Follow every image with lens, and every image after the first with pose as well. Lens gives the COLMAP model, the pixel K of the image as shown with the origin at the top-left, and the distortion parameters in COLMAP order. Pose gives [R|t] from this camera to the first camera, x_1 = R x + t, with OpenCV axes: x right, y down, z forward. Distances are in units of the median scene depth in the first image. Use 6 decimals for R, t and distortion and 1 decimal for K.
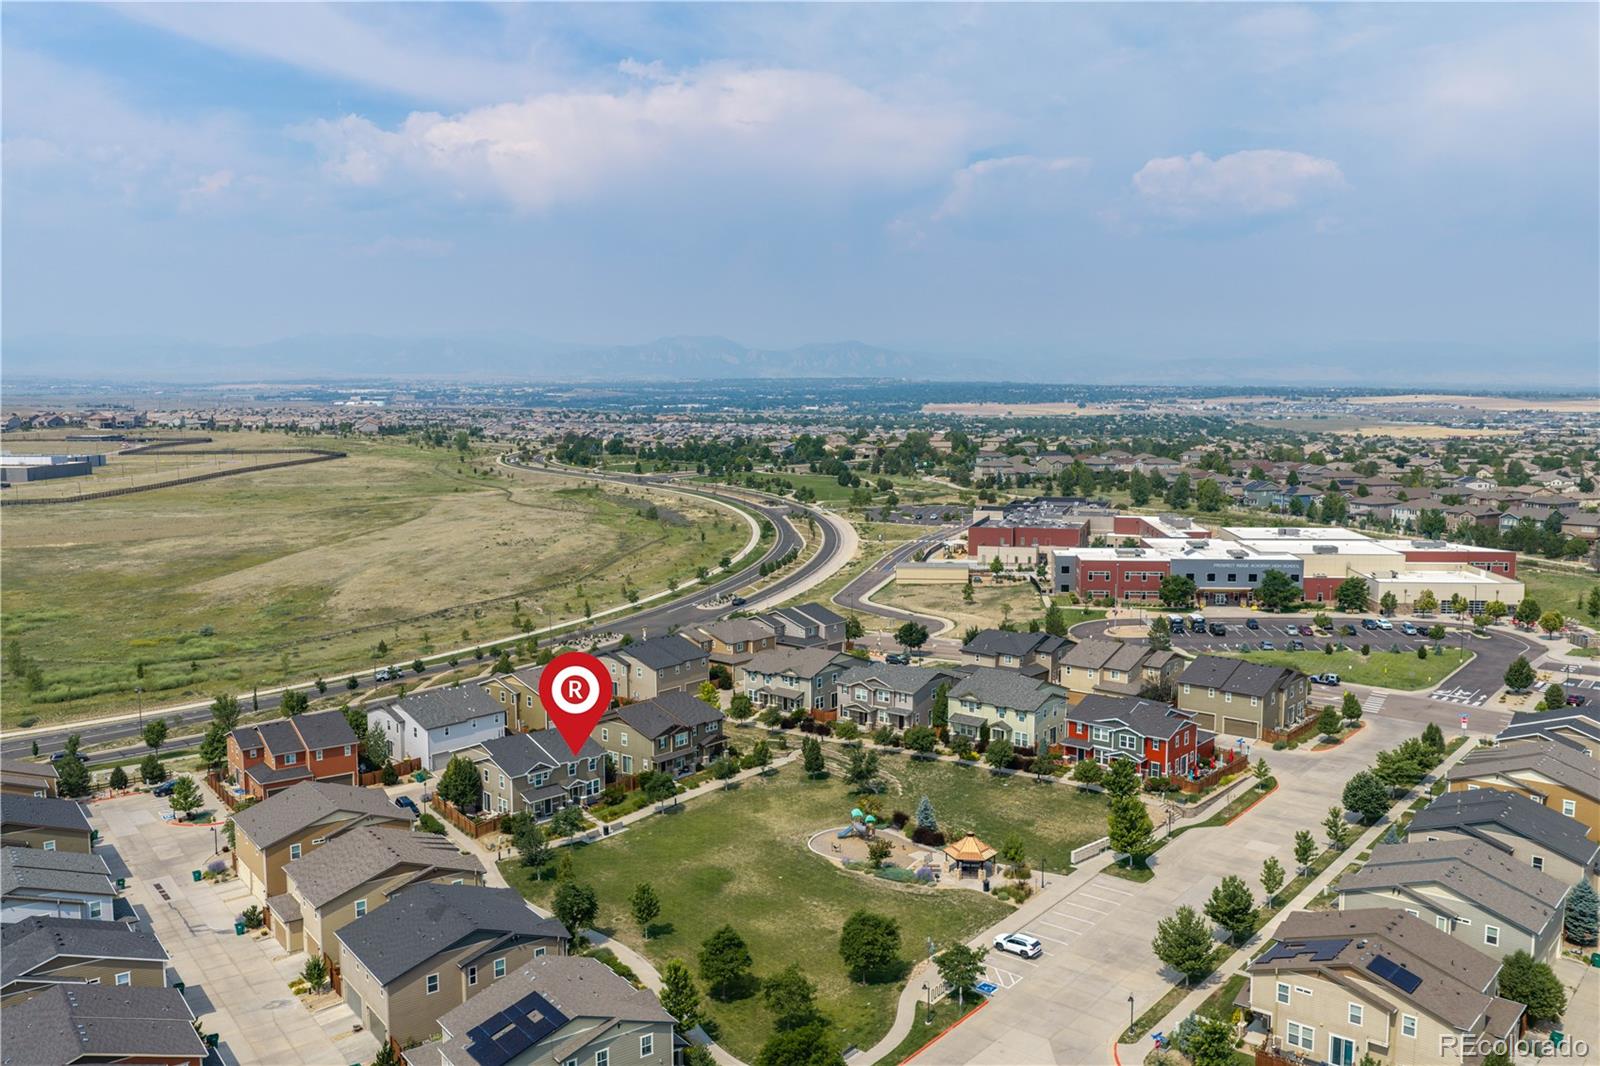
lens RADIAL K [[1355.8, 0, 800.0], [0, 1355.8, 533.0], [0, 0, 1]] dist [0.033742, -0.072602]
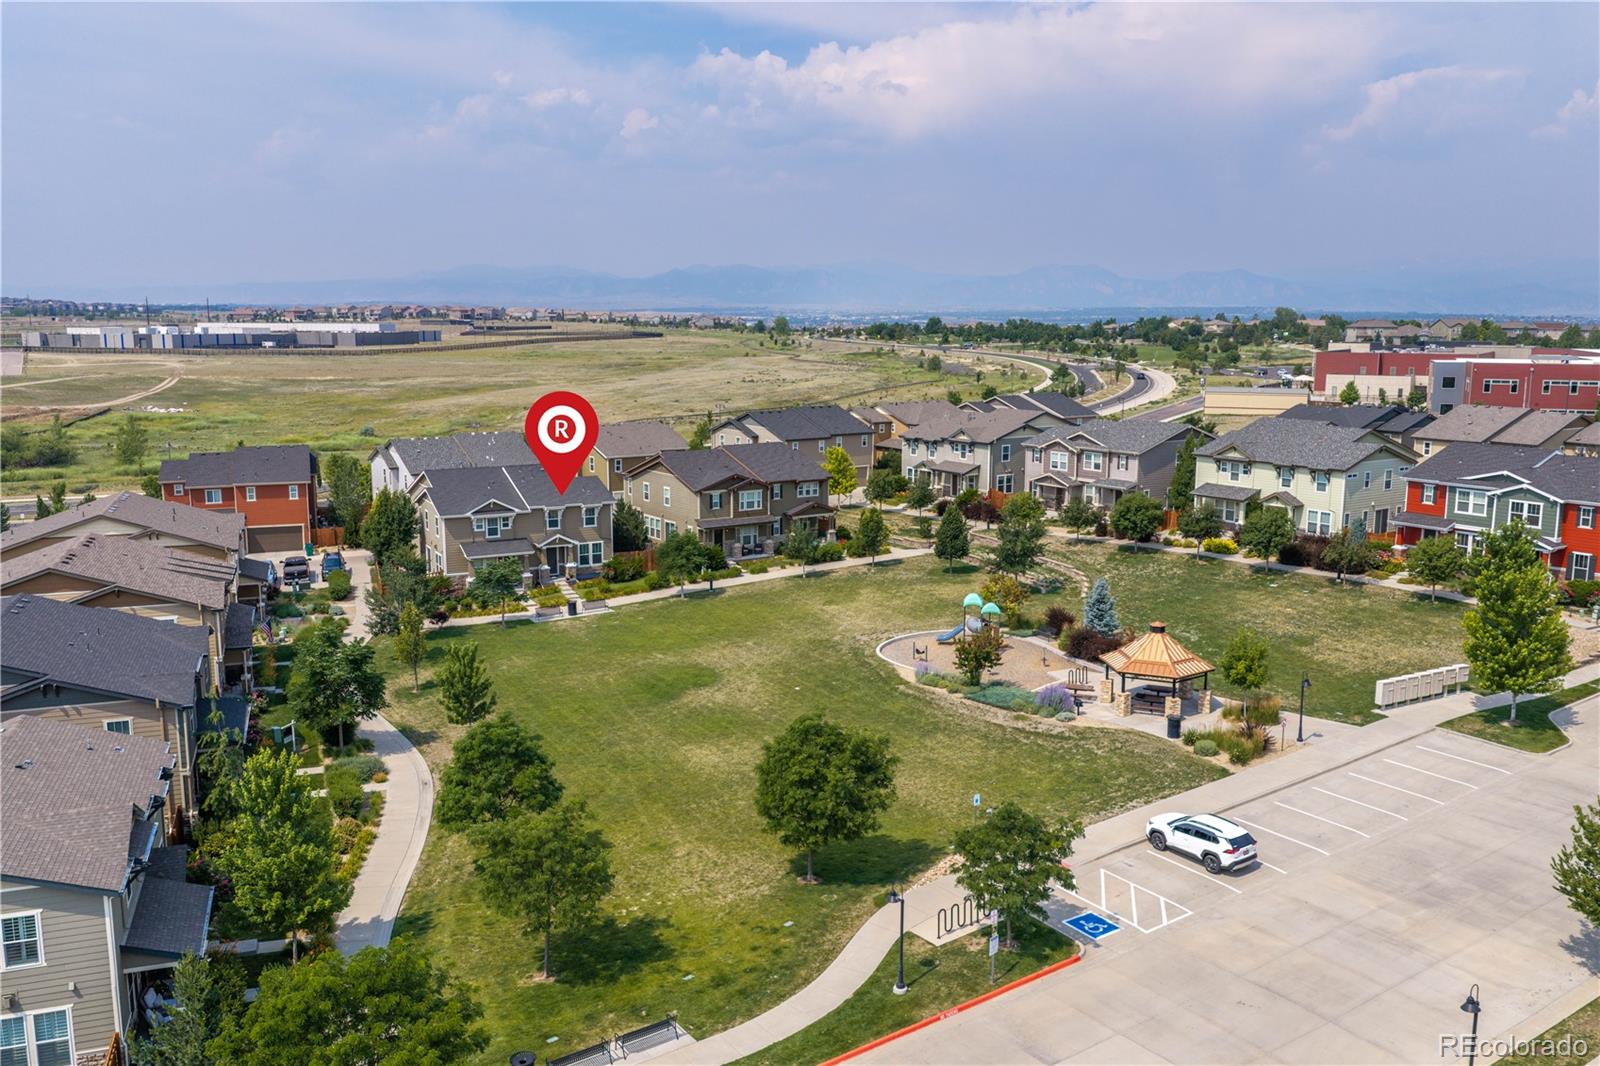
lens RADIAL K [[1355.8, 0, 800.0], [0, 1355.8, 533.0], [0, 0, 1]] dist [0.033742, -0.072602]
pose [[0.963817, 0.053557, -0.261128, 0.102636], [-0.041147, 0.997759, 0.052766, 0.134417], [0.263369, -0.040112, 0.963861, 0.397170]]
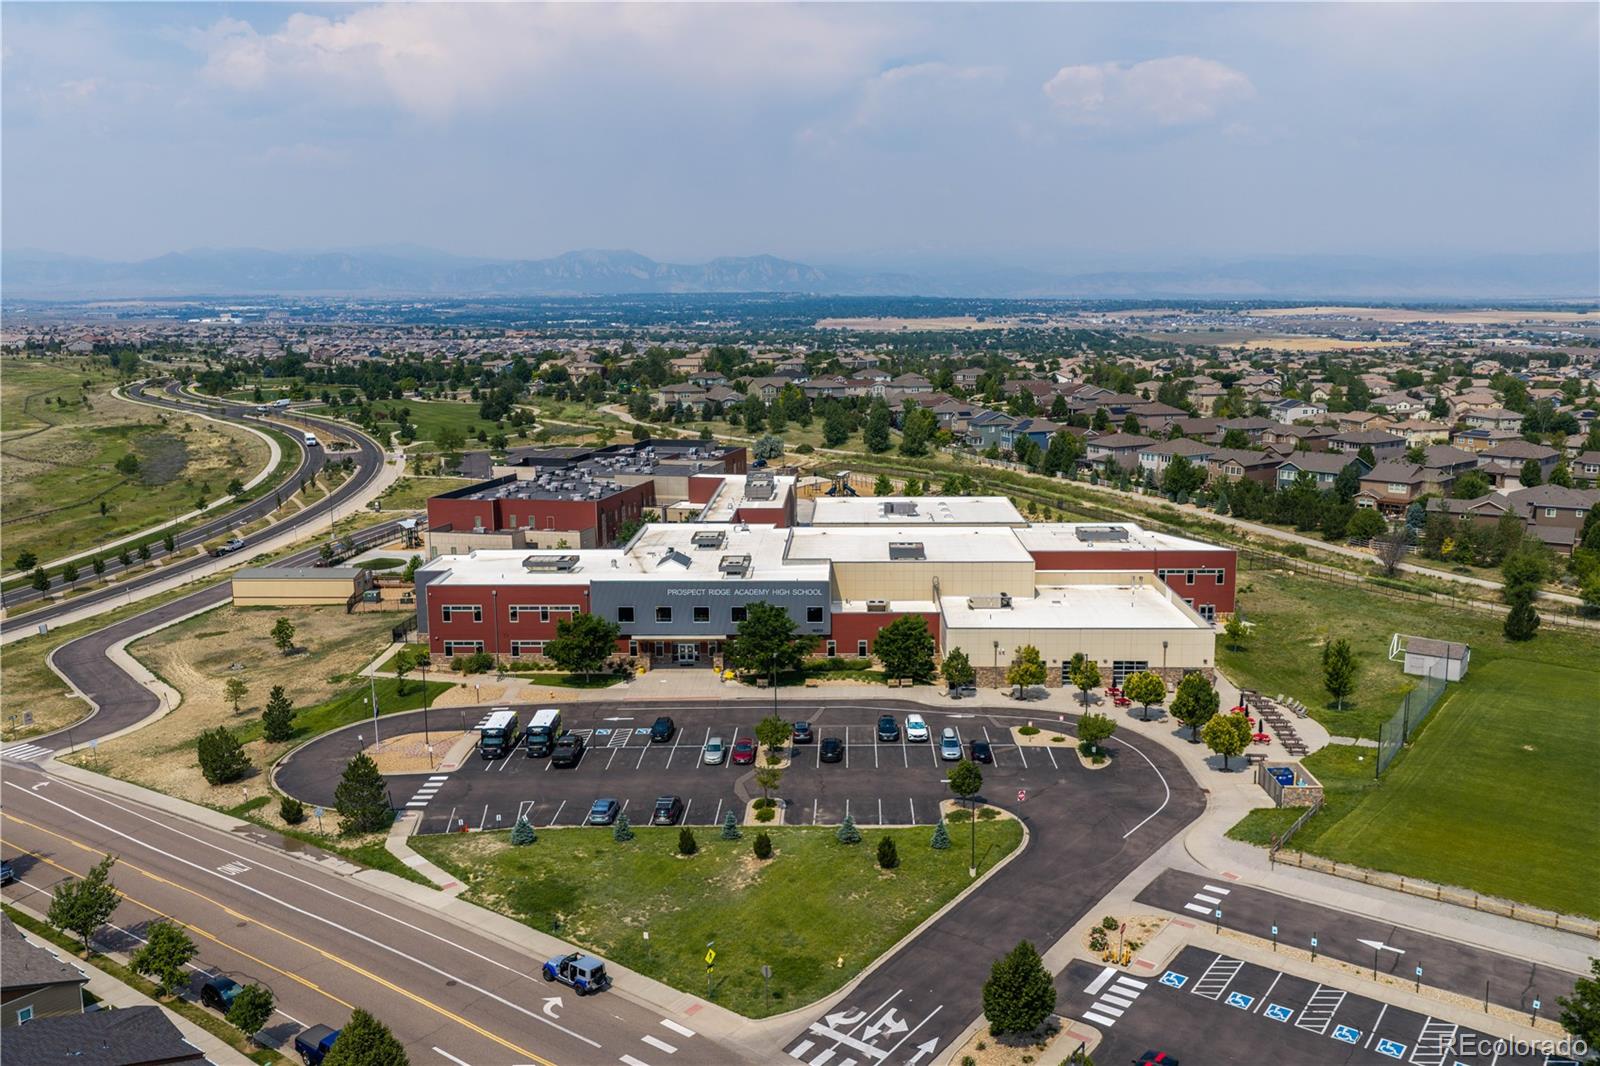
lens RADIAL K [[1355.8, 0, 800.0], [0, 1355.8, 533.0], [0, 0, 1]] dist [0.033742, -0.072602]
pose [[0.998207, -0.013964, 0.058197, 0.518511], [0.010395, 0.998073, 0.061175, -0.050761], [-0.058939, -0.060461, 0.996429, 0.738372]]
